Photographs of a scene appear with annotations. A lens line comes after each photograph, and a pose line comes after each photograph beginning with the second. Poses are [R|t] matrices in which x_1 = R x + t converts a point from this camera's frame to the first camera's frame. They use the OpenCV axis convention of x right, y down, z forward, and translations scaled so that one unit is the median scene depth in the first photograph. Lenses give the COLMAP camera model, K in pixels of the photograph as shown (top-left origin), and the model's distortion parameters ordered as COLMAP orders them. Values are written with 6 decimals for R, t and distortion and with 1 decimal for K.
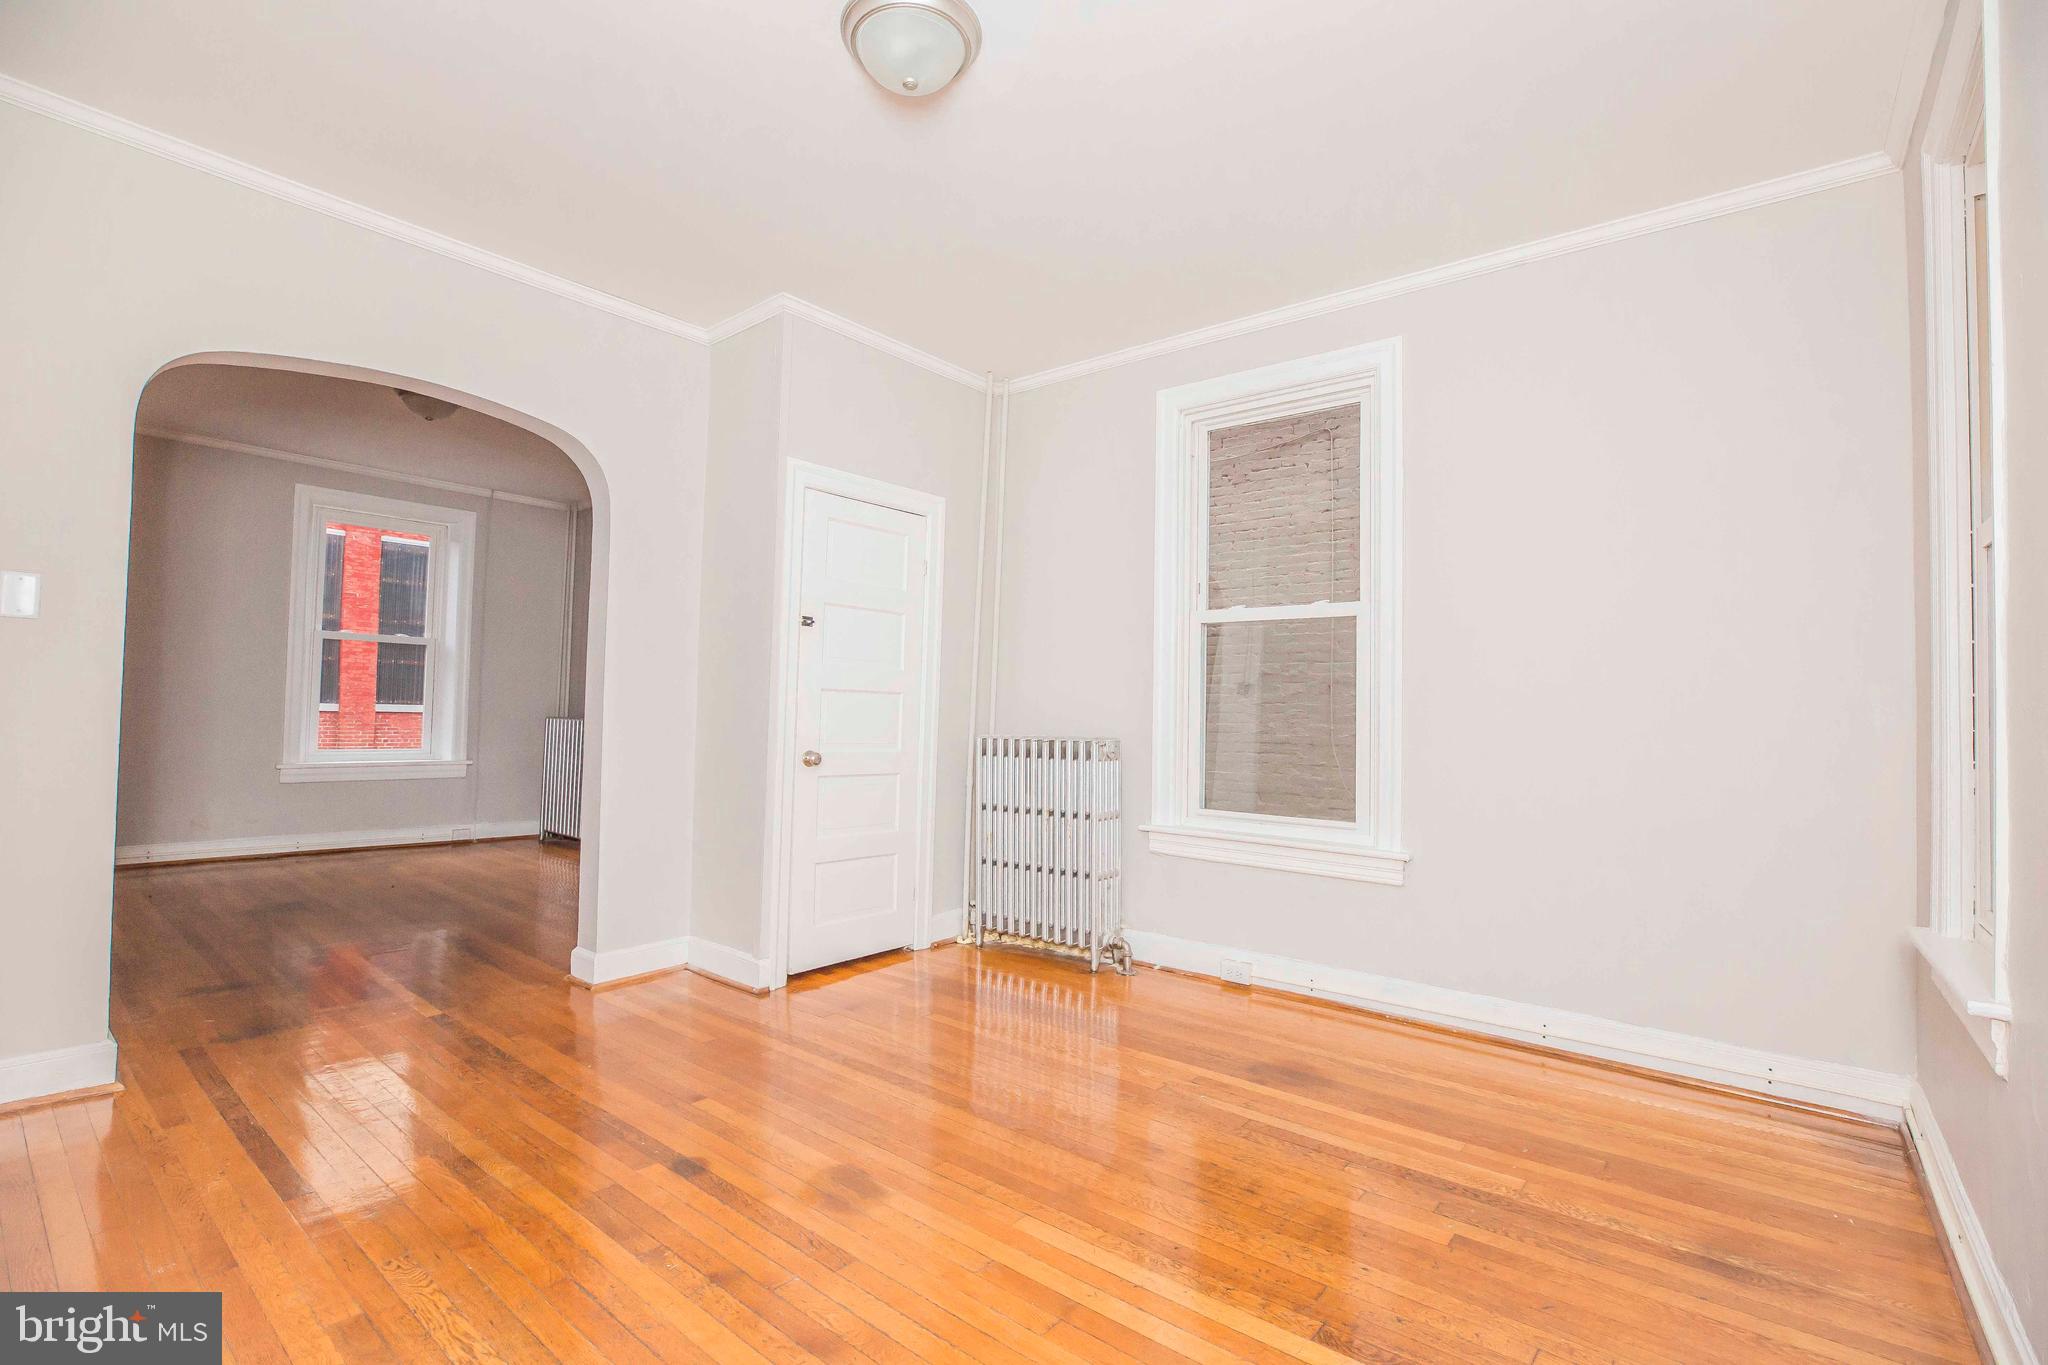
lens RADIAL K [[933.8, 0, 1024.0], [0, 933.8, 682.5], [0, 0, 1]] dist [-0.022656, 0.000041]
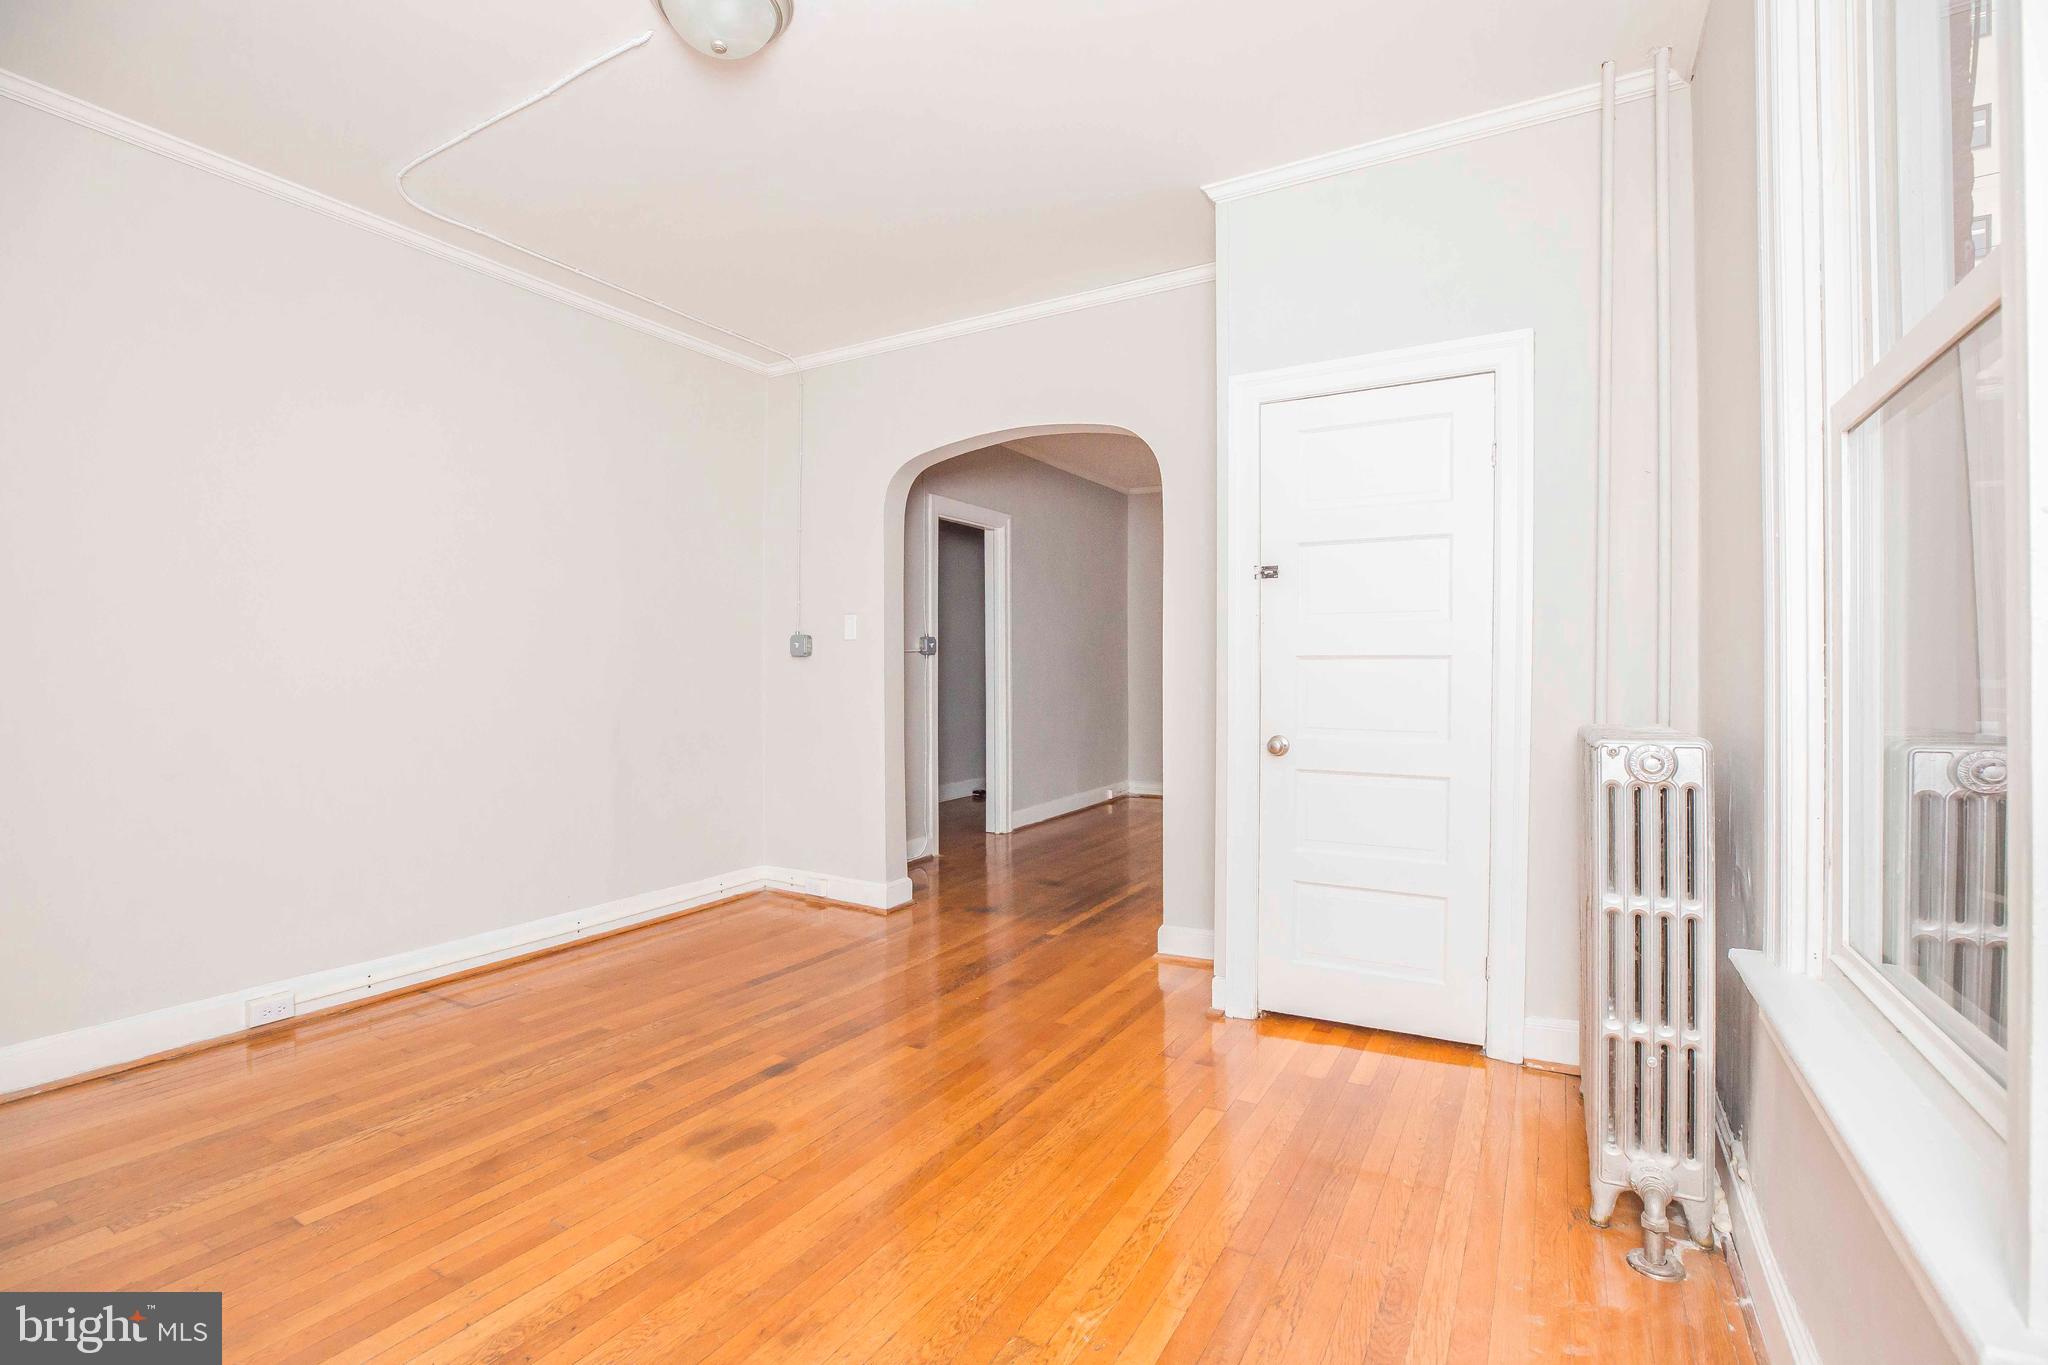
lens RADIAL K [[925.8, 0, 1024.0], [0, 925.8, 682.5], [0, 0, 1]] dist [-0.047859, 0.000437]
pose [[0.166535, -0.015636, -0.985912, 0.538692], [0.035408, 0.999324, -0.009867, 0.030289], [0.985400, -0.033266, 0.166976, 0.710203]]
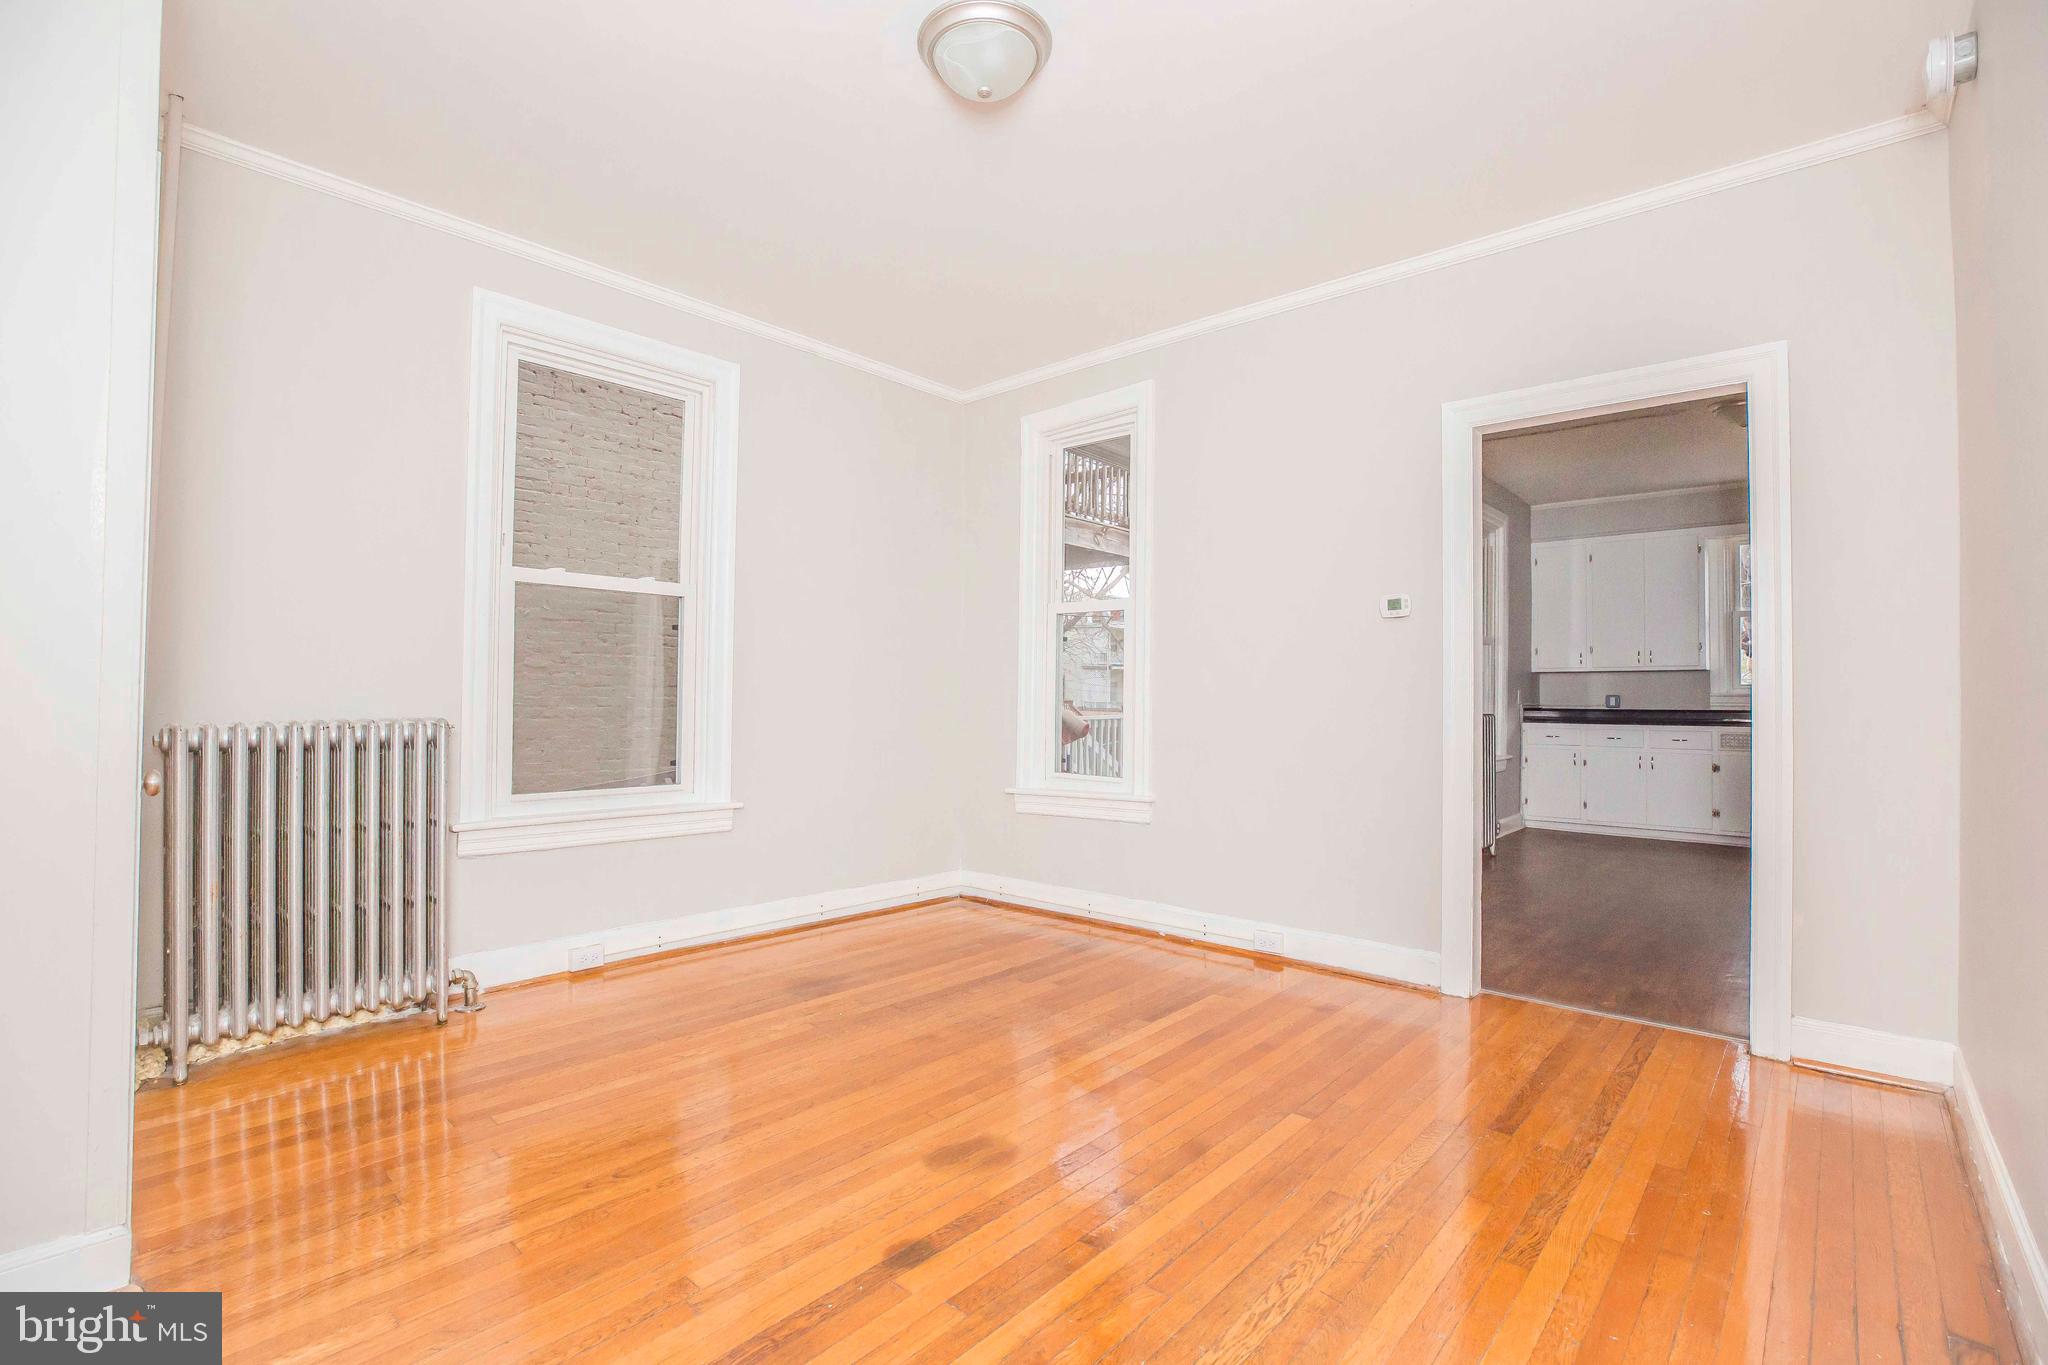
lens RADIAL K [[930.4, 0, 1024.0], [0, 930.4, 682.5], [0, 0, 1]] dist [-0.035616, 0.000077]
pose [[0.041372, -0.001331, 0.999143, -0.728091], [-0.037493, 0.999293, 0.002884, 0.011663], [-0.998440, -0.037580, 0.041293, 0.556719]]
